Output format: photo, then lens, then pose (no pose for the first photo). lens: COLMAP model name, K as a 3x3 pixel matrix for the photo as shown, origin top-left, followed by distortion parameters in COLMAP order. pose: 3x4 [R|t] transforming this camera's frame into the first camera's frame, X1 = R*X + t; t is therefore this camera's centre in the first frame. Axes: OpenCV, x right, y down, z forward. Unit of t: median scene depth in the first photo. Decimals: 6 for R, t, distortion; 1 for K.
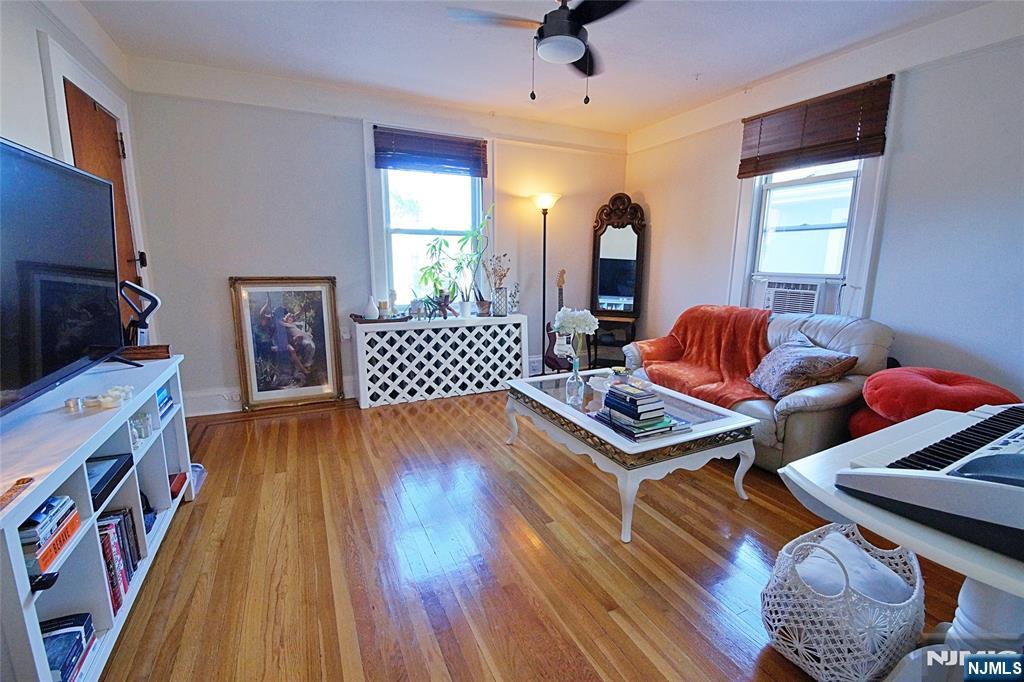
lens RADIAL K [[450.4, 0, 503.8], [0, 450.4, 341.2], [0, 0, 1]] dist [-0.003862, -0.000994]
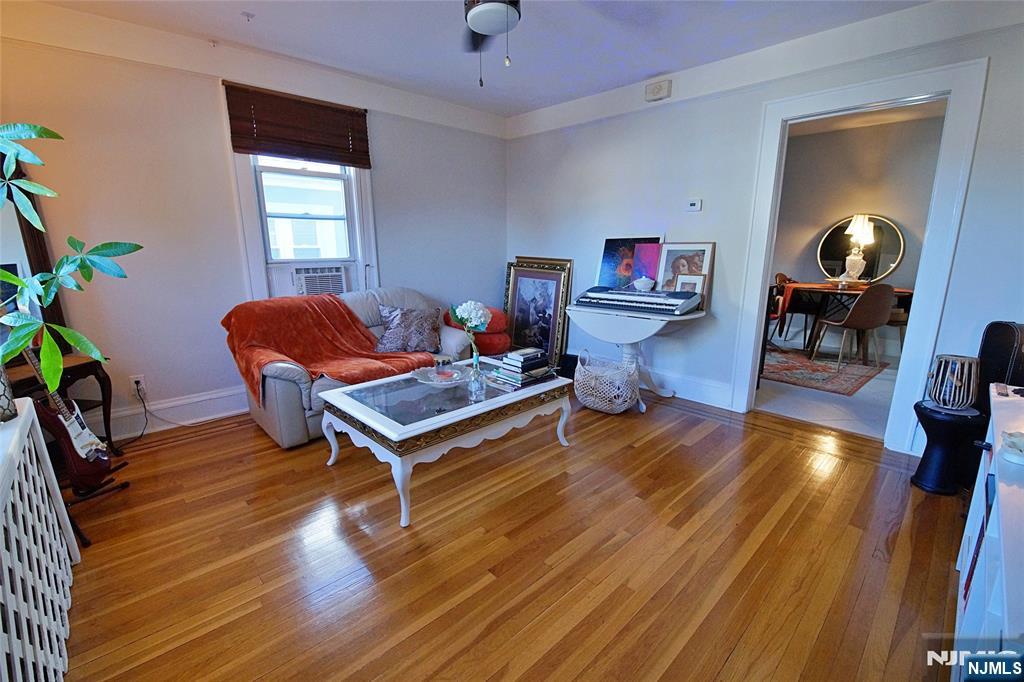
lens RADIAL K [[450.4, 0, 503.8], [0, 450.4, 341.2], [0, 0, 1]] dist [-0.003862, -0.000994]
pose [[-0.318253, -0.197048, 0.927301, -0.605448], [0.181846, 0.947306, 0.263709, -0.183680], [-0.930401, 0.252553, -0.265651, 1.013927]]
